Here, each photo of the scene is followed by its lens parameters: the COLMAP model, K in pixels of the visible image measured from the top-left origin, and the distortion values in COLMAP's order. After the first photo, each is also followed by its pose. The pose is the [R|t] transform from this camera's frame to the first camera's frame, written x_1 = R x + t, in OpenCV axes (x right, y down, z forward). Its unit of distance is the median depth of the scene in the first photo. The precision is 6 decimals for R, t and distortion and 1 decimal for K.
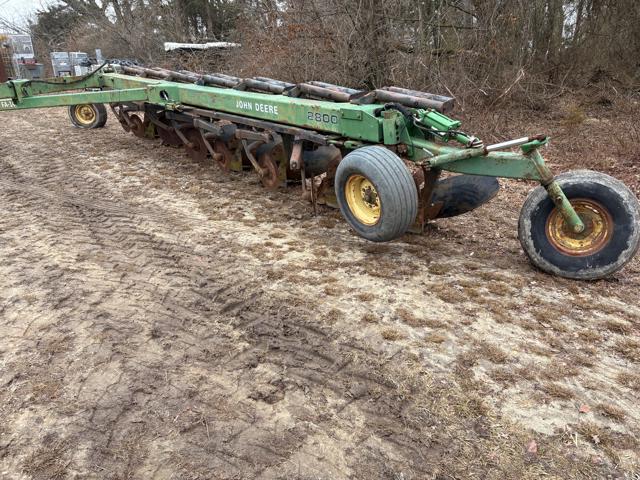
lens RADIAL K [[483.4, 0, 318.8], [0, 483.4, 238.5], [0, 0, 1]] dist [0.049245, -0.047795]
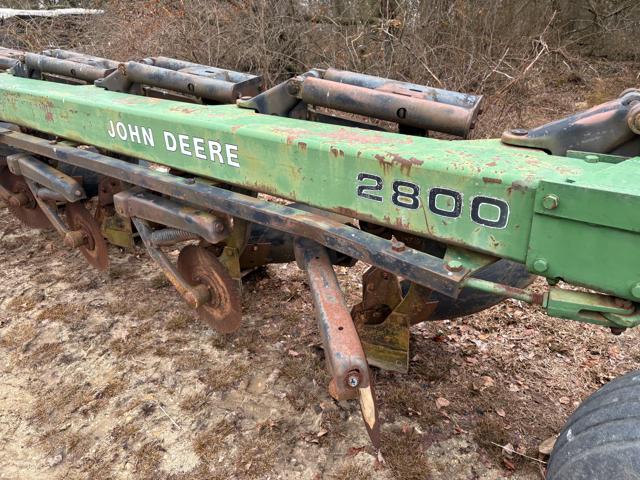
lens RADIAL K [[491.2, 0, 321.1], [0, 491.2, 240.0], [0, 0, 1]] dist [0.034249, -0.040980]
pose [[0.972827, -0.094086, 0.211553, -0.093656], [0.084503, 0.994964, 0.053911, -0.190638], [-0.215560, -0.034570, 0.975878, 0.558877]]
